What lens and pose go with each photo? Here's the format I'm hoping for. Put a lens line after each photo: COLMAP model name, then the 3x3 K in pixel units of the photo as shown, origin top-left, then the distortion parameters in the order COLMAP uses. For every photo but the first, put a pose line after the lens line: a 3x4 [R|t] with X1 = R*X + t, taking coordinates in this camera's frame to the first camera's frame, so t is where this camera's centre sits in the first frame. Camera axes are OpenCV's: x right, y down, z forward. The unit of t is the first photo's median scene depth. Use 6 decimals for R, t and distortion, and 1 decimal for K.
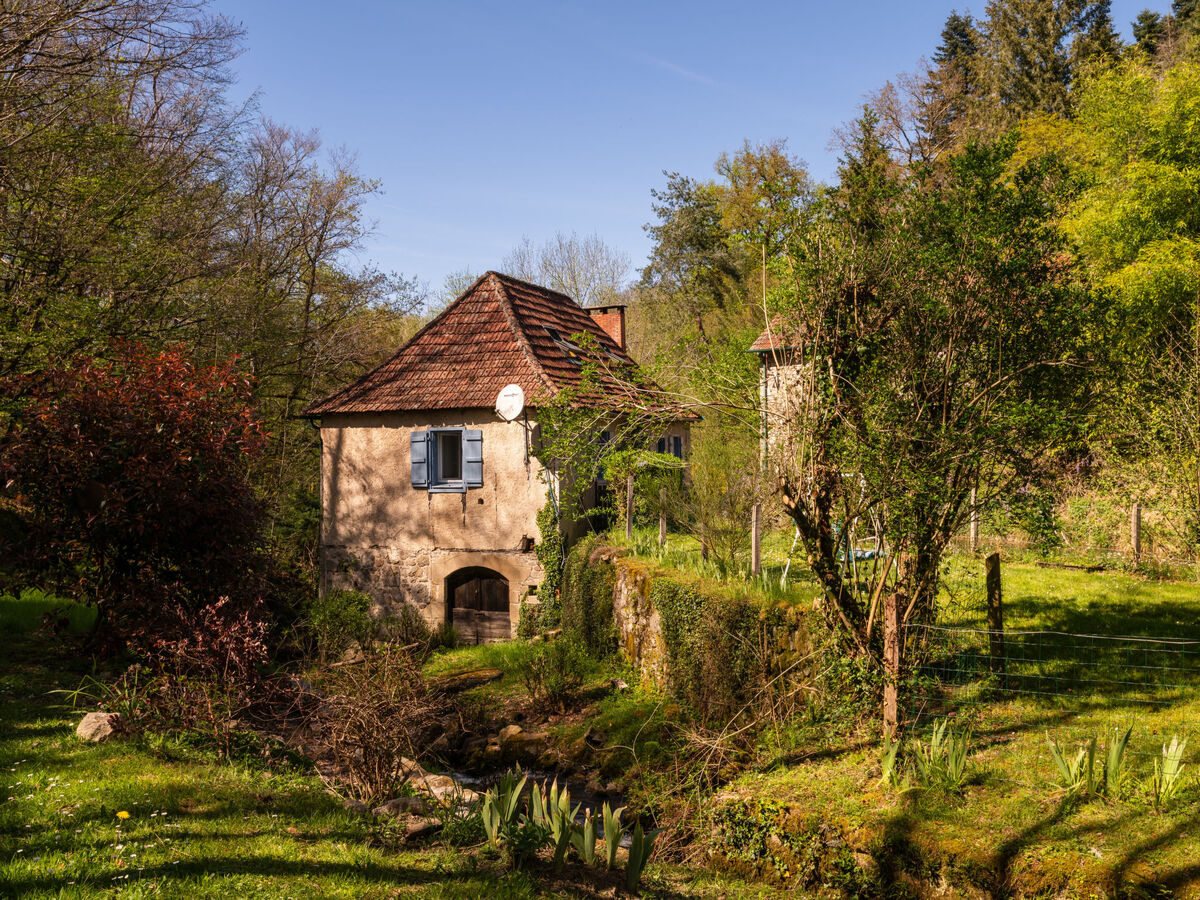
lens RADIAL K [[1084.2, 0, 596.7], [0, 1084.2, 461.3], [0, 0, 1]] dist [-0.008101, 0.014758]
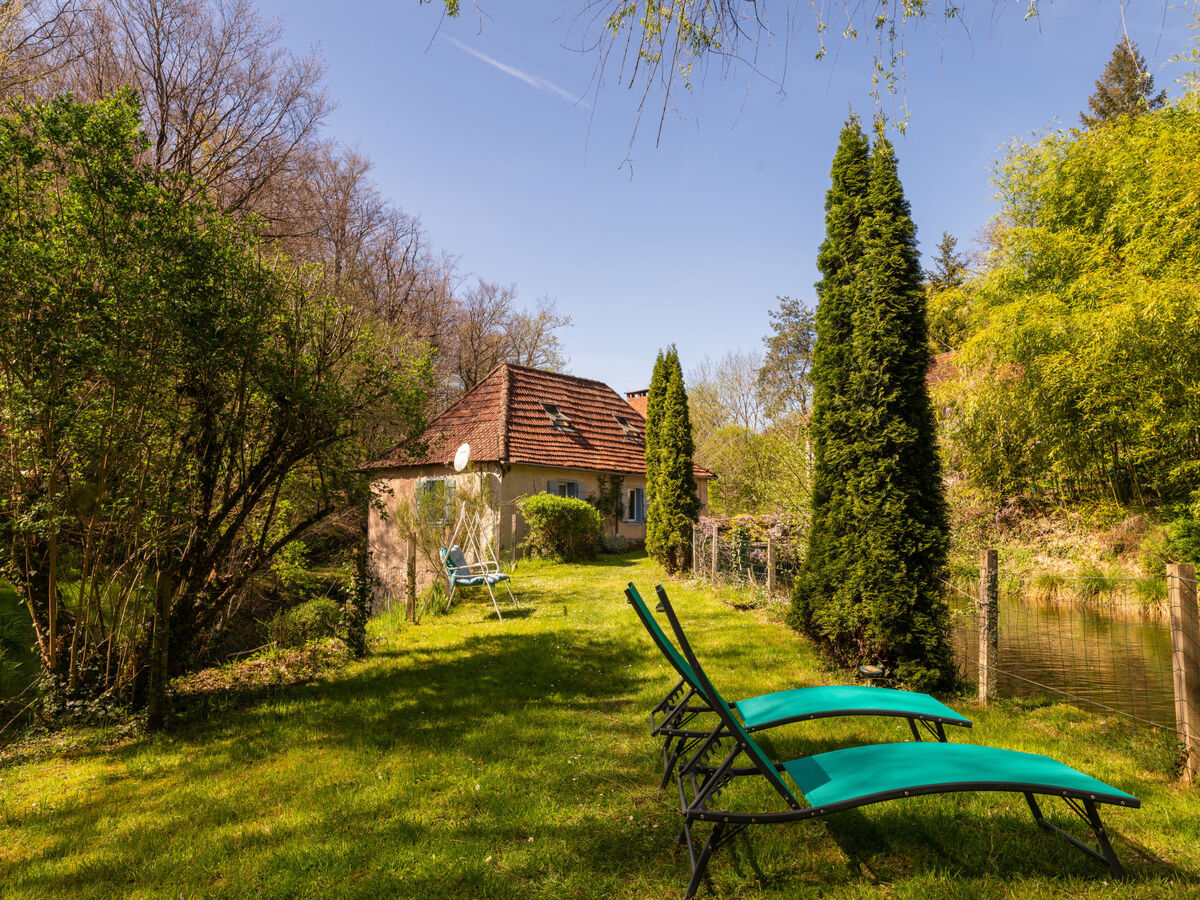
lens RADIAL K [[750.3, 0, 593.5], [0, 750.3, 448.0], [0, 0, 1]] dist [-0.002347, 0.000101]
pose [[0.949676, -0.014742, -0.312886, 0.330501], [-0.015001, 0.995605, -0.092441, 0.013838], [0.312873, 0.092483, 0.945282, 0.194366]]
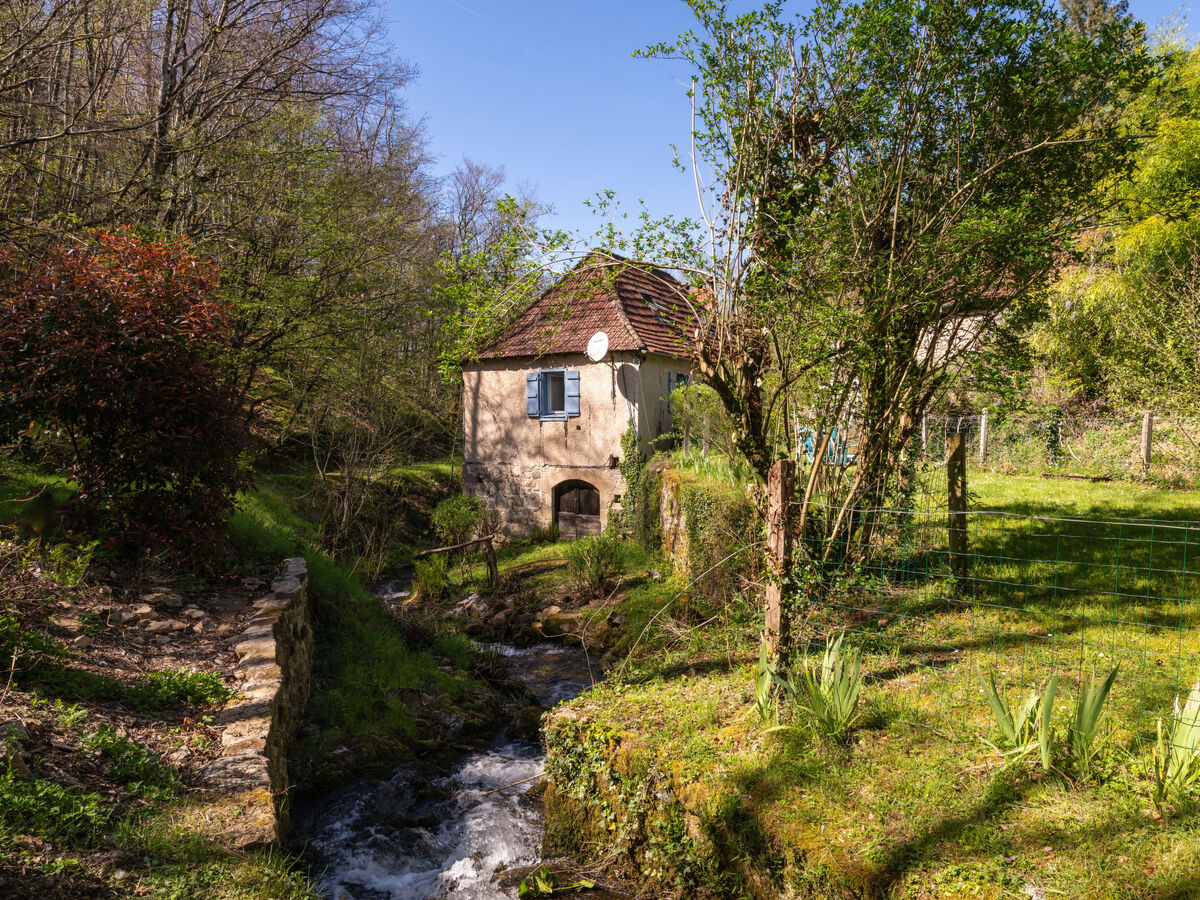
lens RADIAL K [[750.3, 0, 619.4], [0, 750.3, 466.2], [0, 0, 1]] dist [-0.002347, 0.000101]
pose [[0.988174, 0.014684, -0.152635, 0.073123], [-0.005575, 0.998186, 0.059939, 0.028827], [0.153238, -0.058379, 0.986463, 0.143671]]
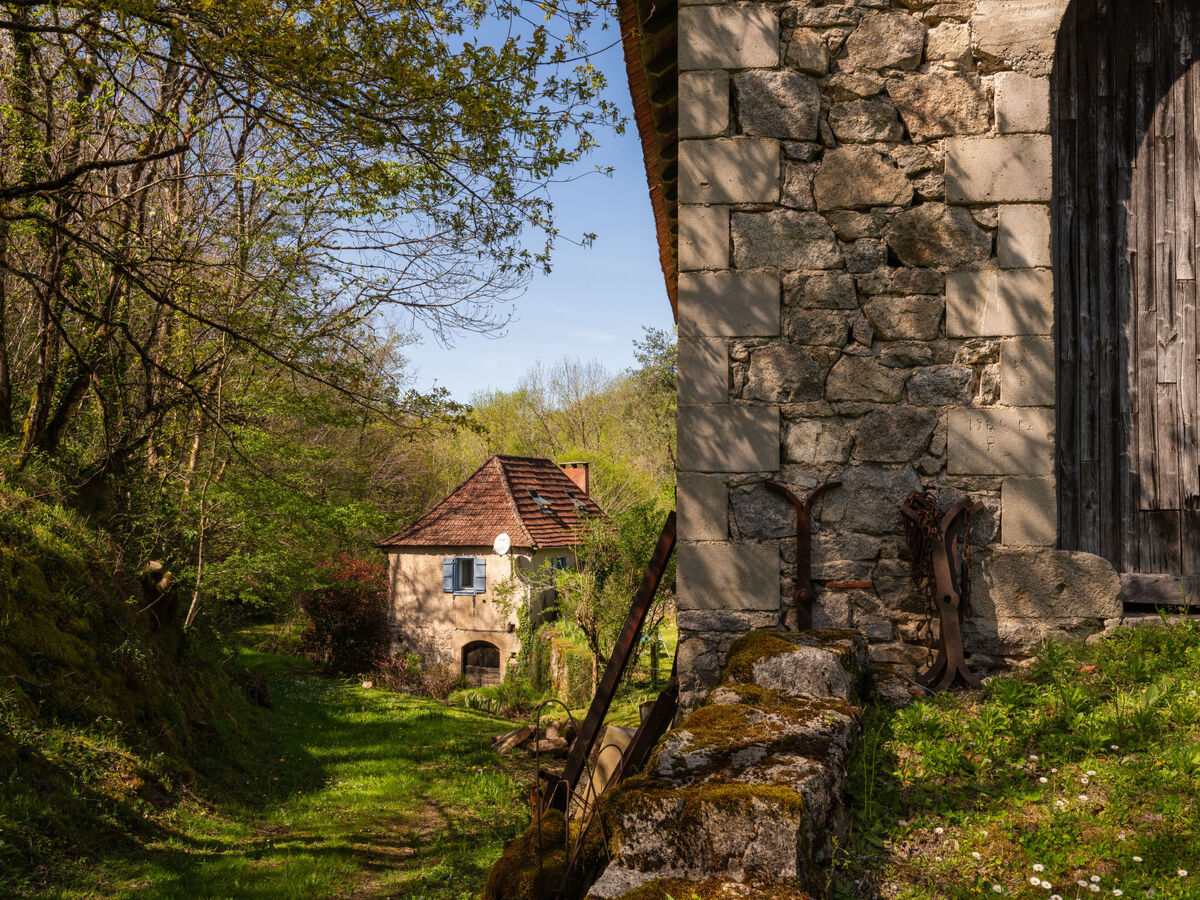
lens RADIAL K [[1119.0, 0, 608.3], [0, 1119.0, 455.1], [0, 0, 1]] dist [-0.043722, 0.000000]
pose [[0.999791, 0.014881, -0.013992, 0.104361], [-0.015789, 0.997615, -0.067194, -0.074599], [0.012958, 0.067401, 0.997642, -0.722961]]
